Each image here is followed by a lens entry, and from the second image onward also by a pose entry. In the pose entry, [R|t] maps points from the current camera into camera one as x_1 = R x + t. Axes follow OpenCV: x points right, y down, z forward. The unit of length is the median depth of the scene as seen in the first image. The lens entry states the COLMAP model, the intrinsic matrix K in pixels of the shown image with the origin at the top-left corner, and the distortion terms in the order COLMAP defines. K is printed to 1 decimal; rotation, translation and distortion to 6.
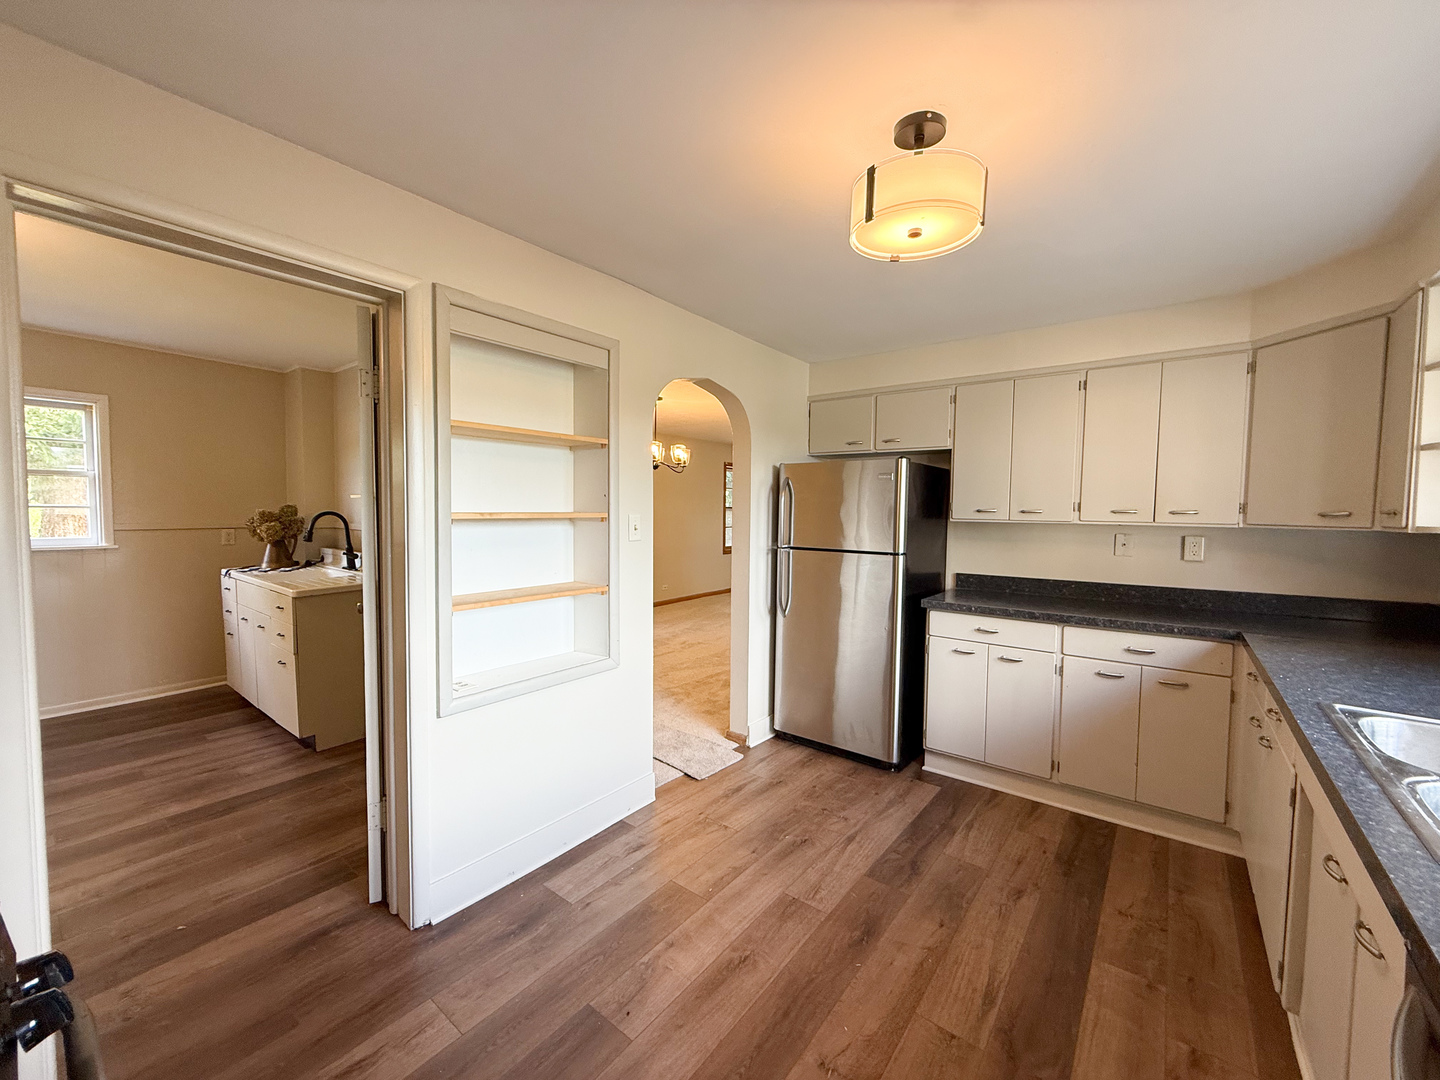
lens RADIAL K [[573.9, 0, 725.3], [0, 573.9, 541.3], [0, 0, 1]] dist [0.003731, 0.000437]
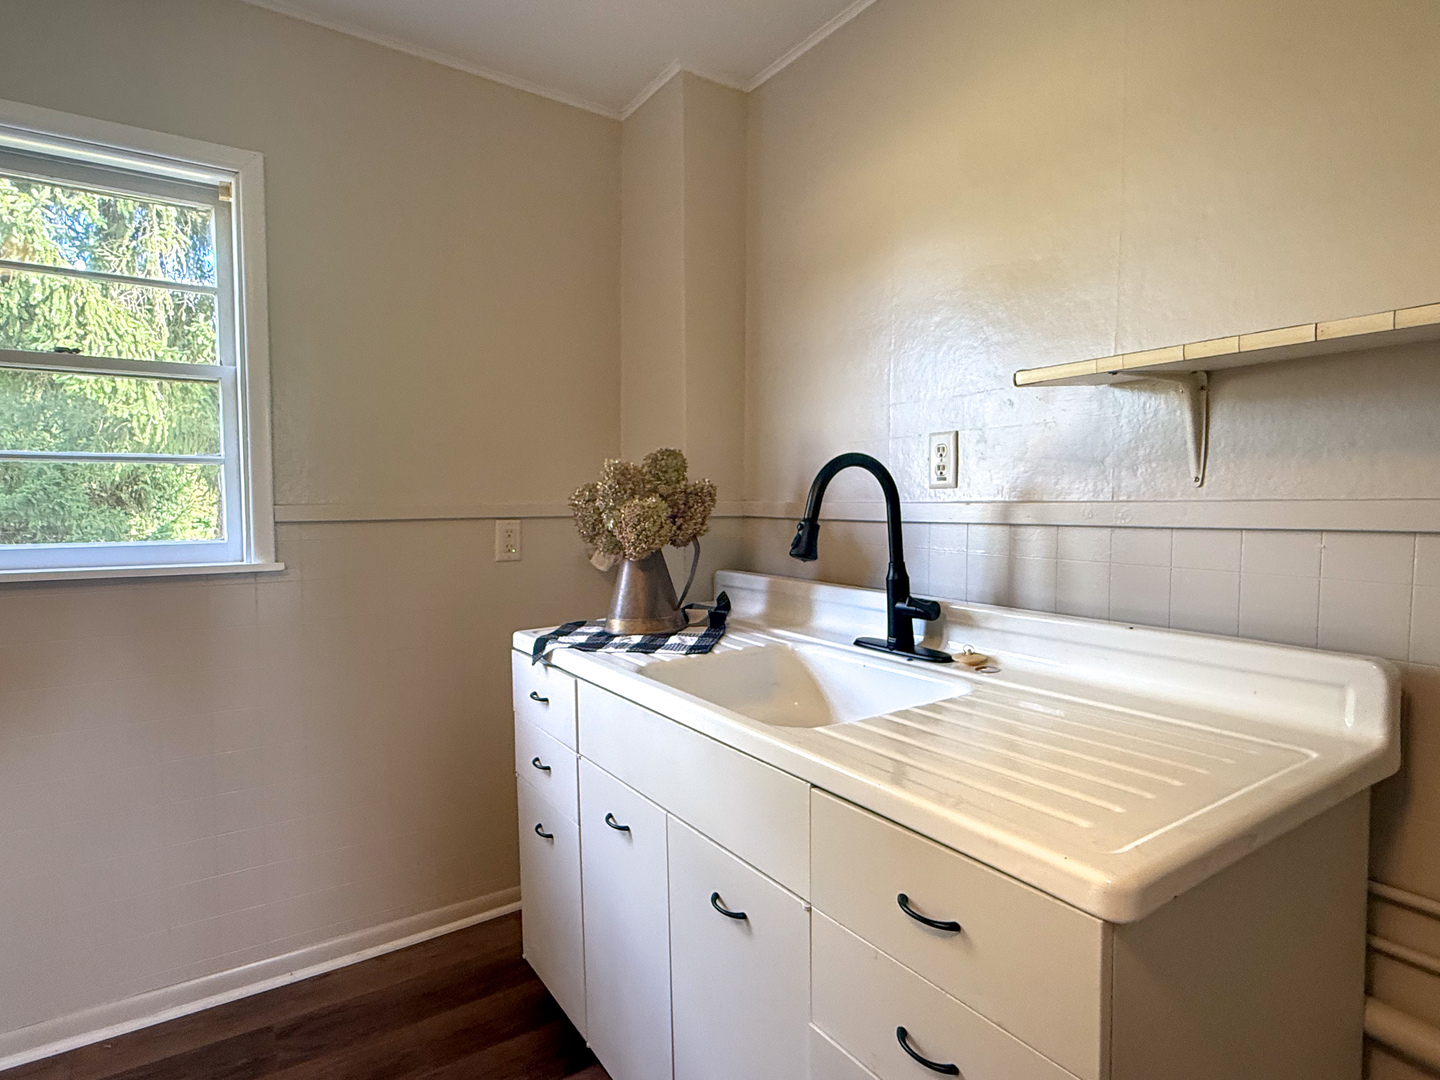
lens RADIAL K [[786.0, 0, 721.0], [0, 786.0, 542.1], [0, 0, 1]] dist [0.001791, 0.000154]
pose [[0.953880, -0.000306, -0.300187, -0.614004], [-0.000884, 0.999992, -0.003828, -0.005628], [0.300186, 0.003917, 0.953873, 0.583906]]
